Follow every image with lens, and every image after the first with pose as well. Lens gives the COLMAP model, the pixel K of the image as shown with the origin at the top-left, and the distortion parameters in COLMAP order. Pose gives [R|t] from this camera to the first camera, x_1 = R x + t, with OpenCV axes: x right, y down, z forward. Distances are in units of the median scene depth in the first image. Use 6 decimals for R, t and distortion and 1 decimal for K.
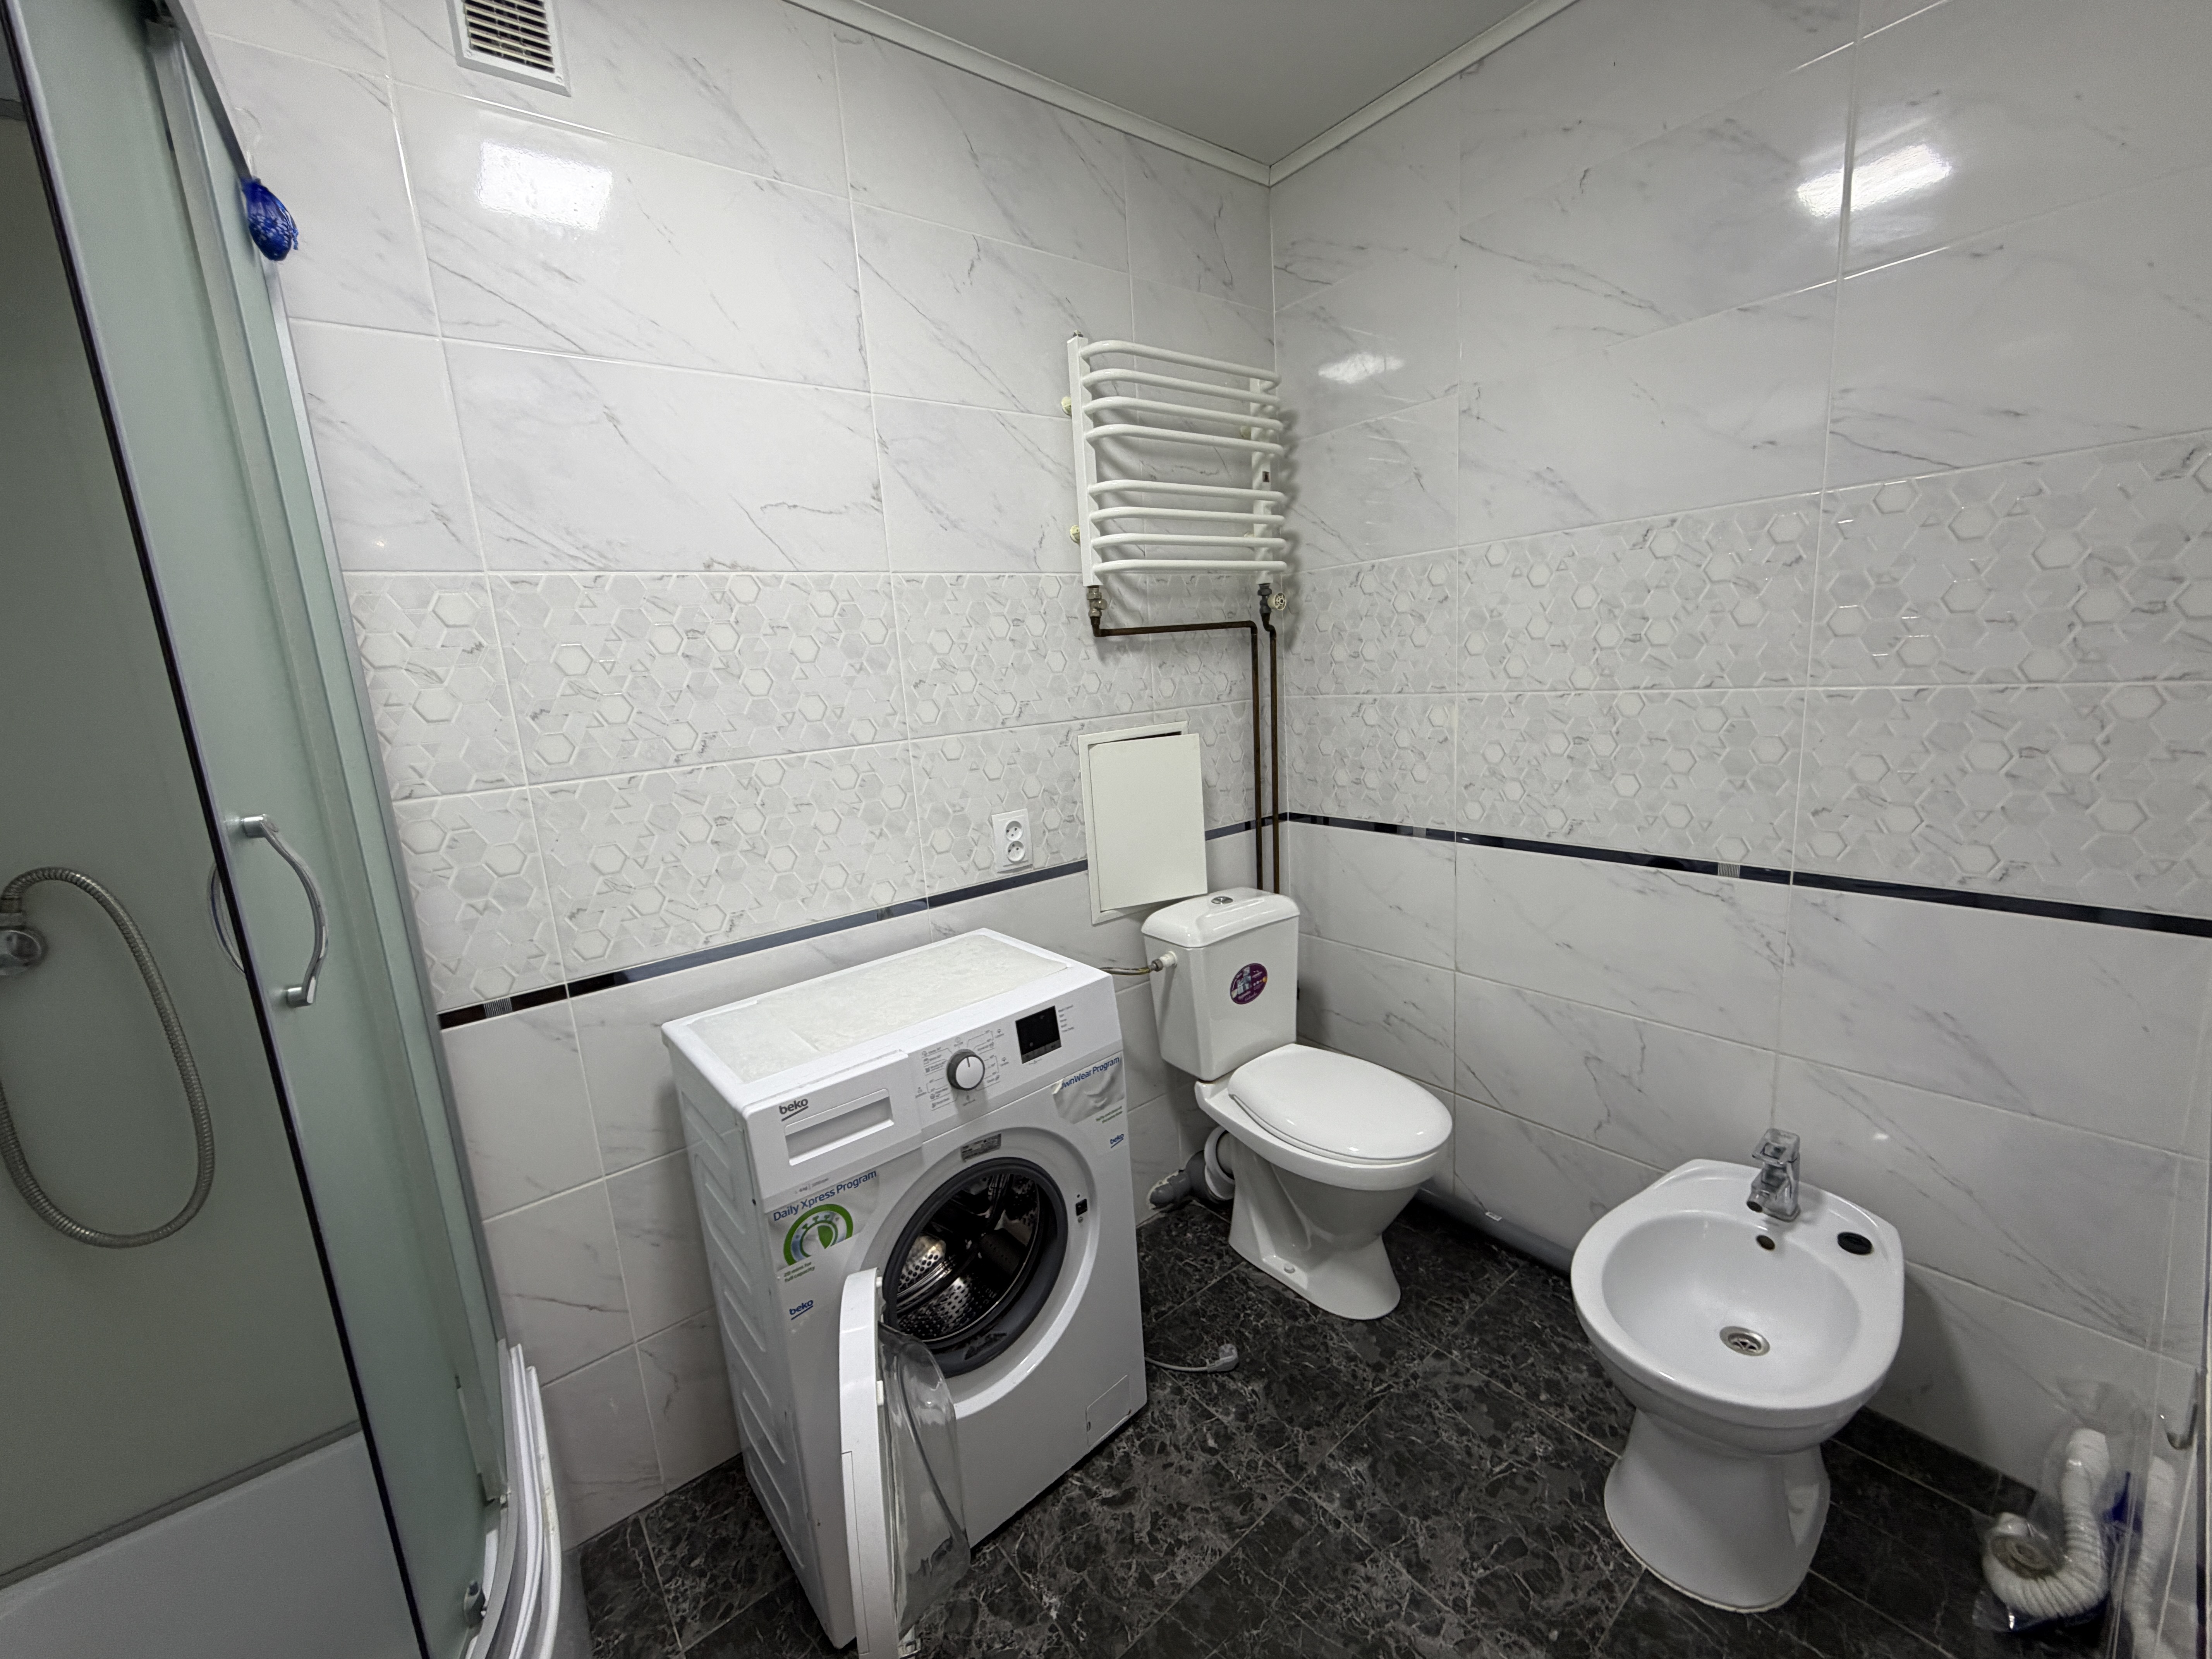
lens RADIAL K [[884.5, 0, 1100.9], [0, 884.5, 829.2], [0, 0, 1]] dist [0.003056, -0.000020]
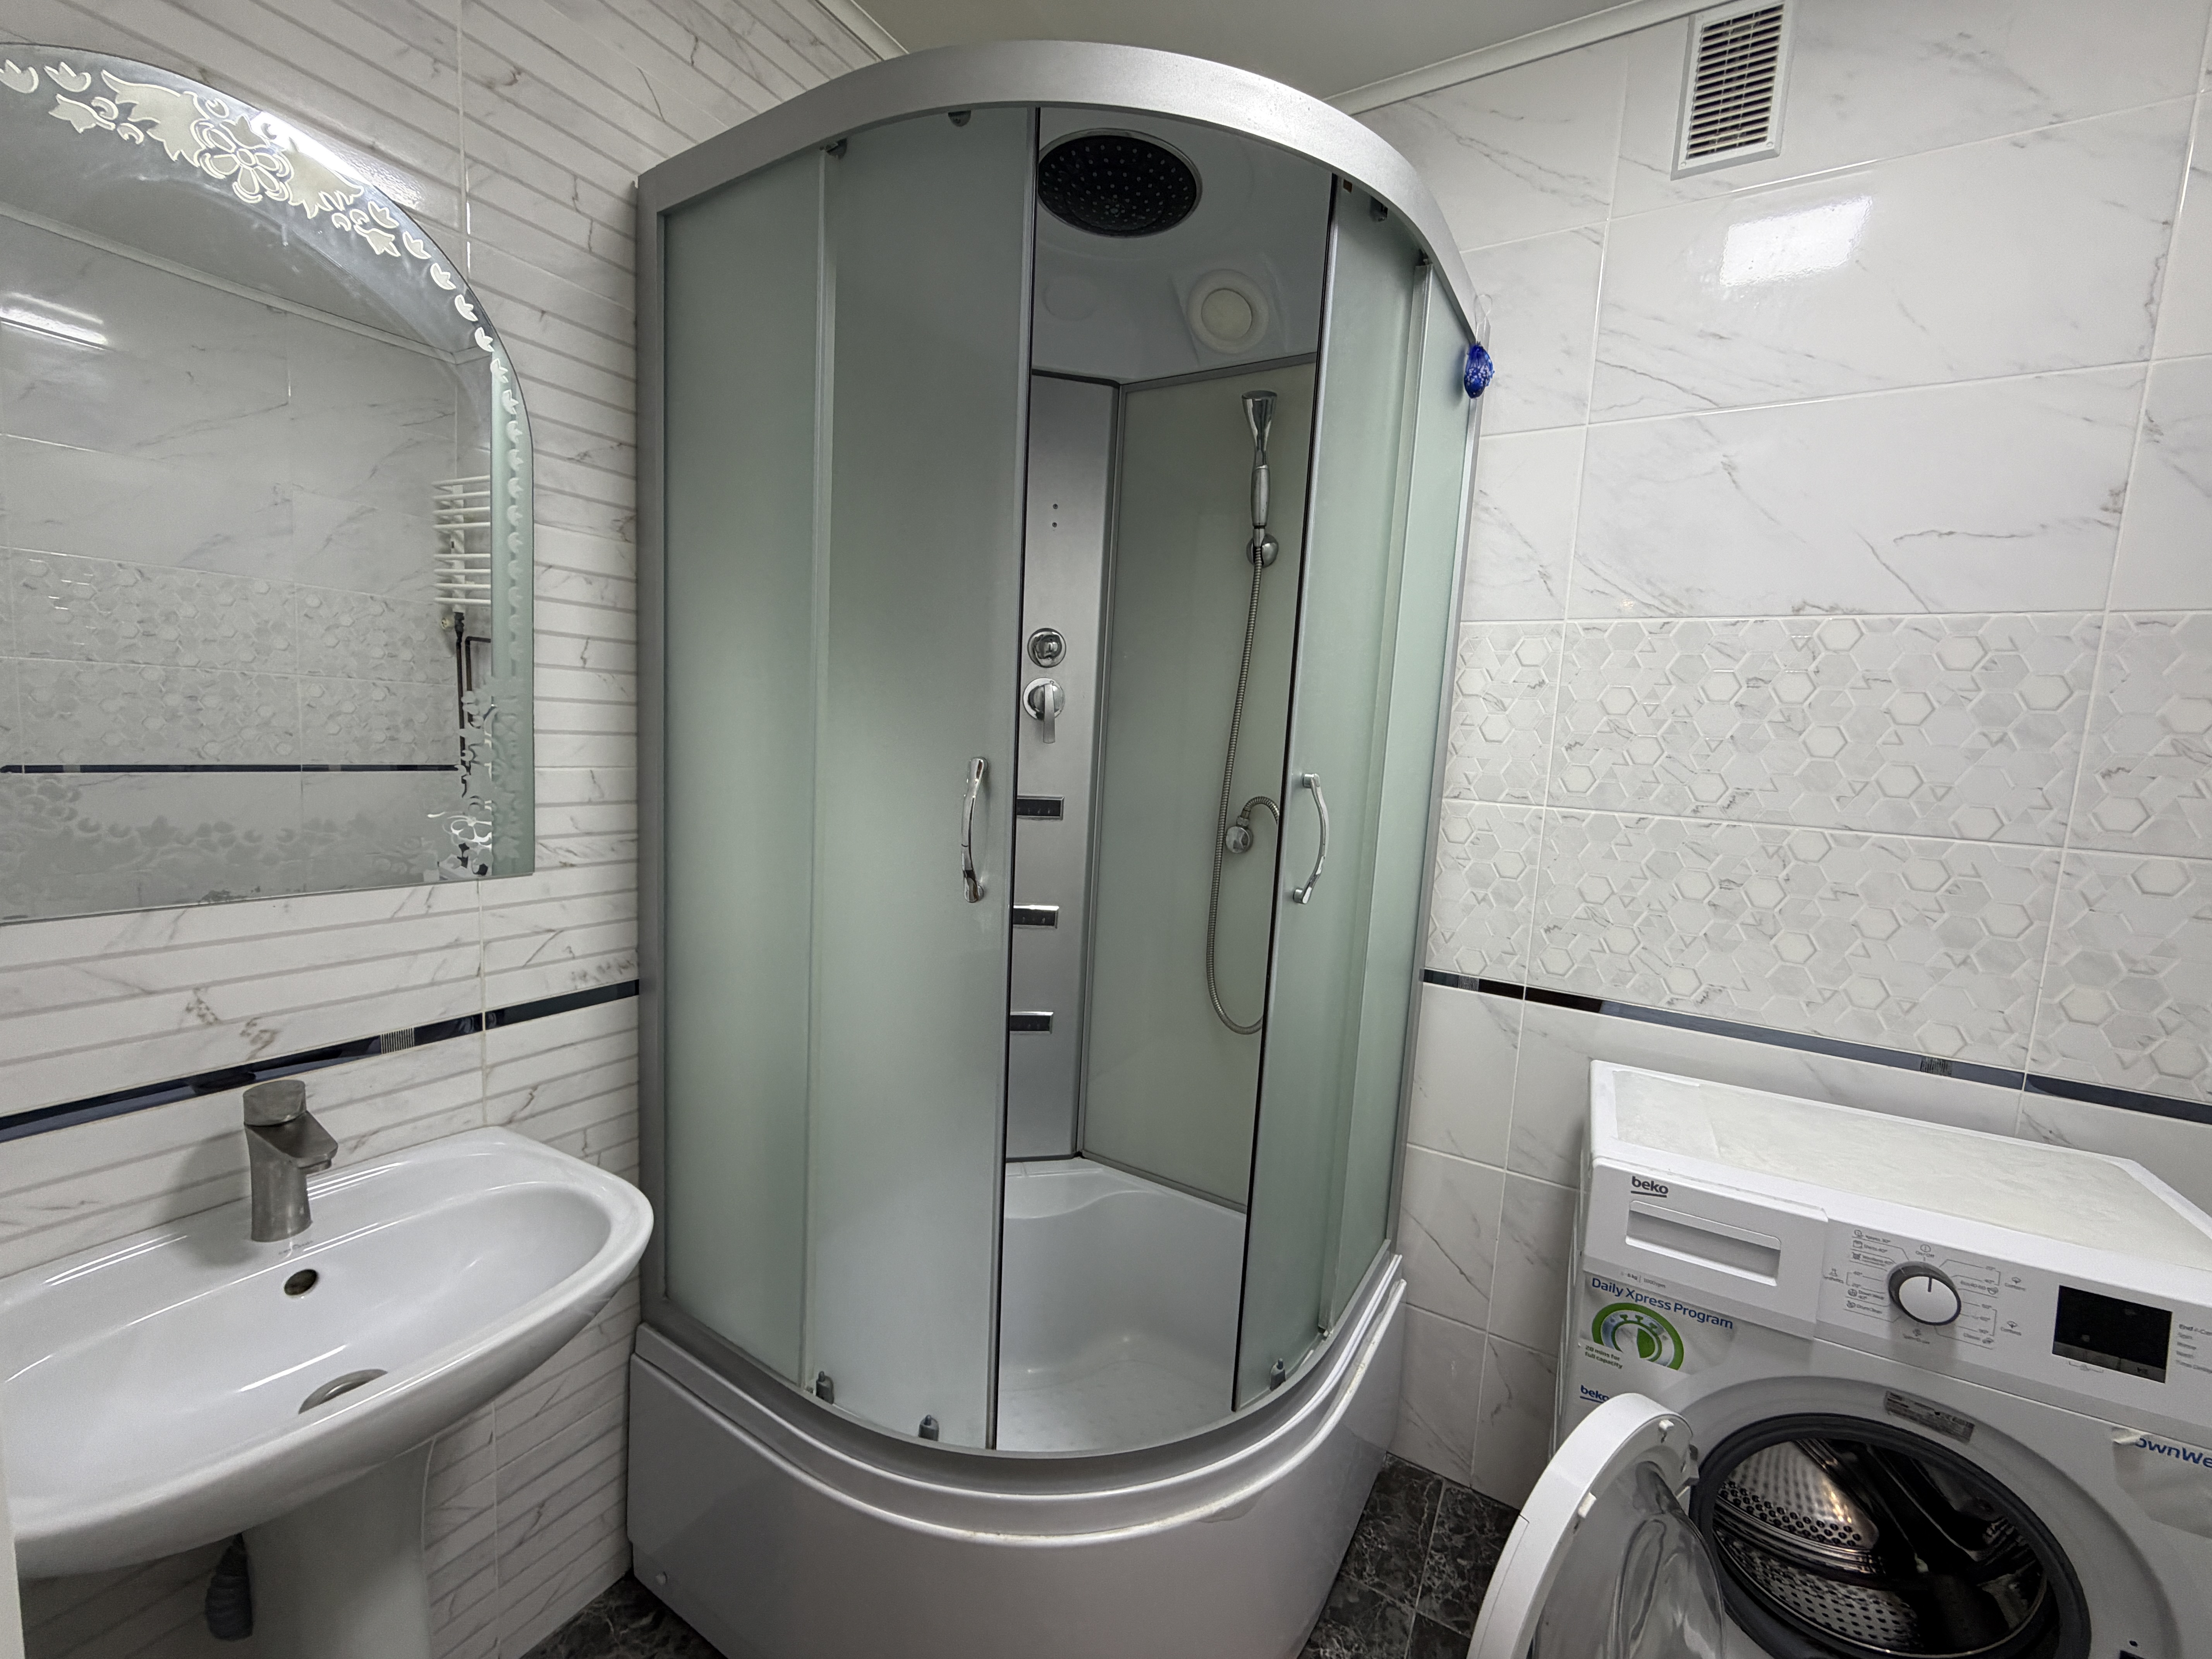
lens RADIAL K [[884.5, 0, 1100.4], [0, 884.5, 827.4], [0, 0, 1]] dist [0.003056, -0.000020]
pose [[0.365513, 0.190422, -0.911120, 0.176877], [-0.252885, 0.962348, 0.099679, 0.007342], [0.895796, 0.193974, 0.399905, 0.045163]]
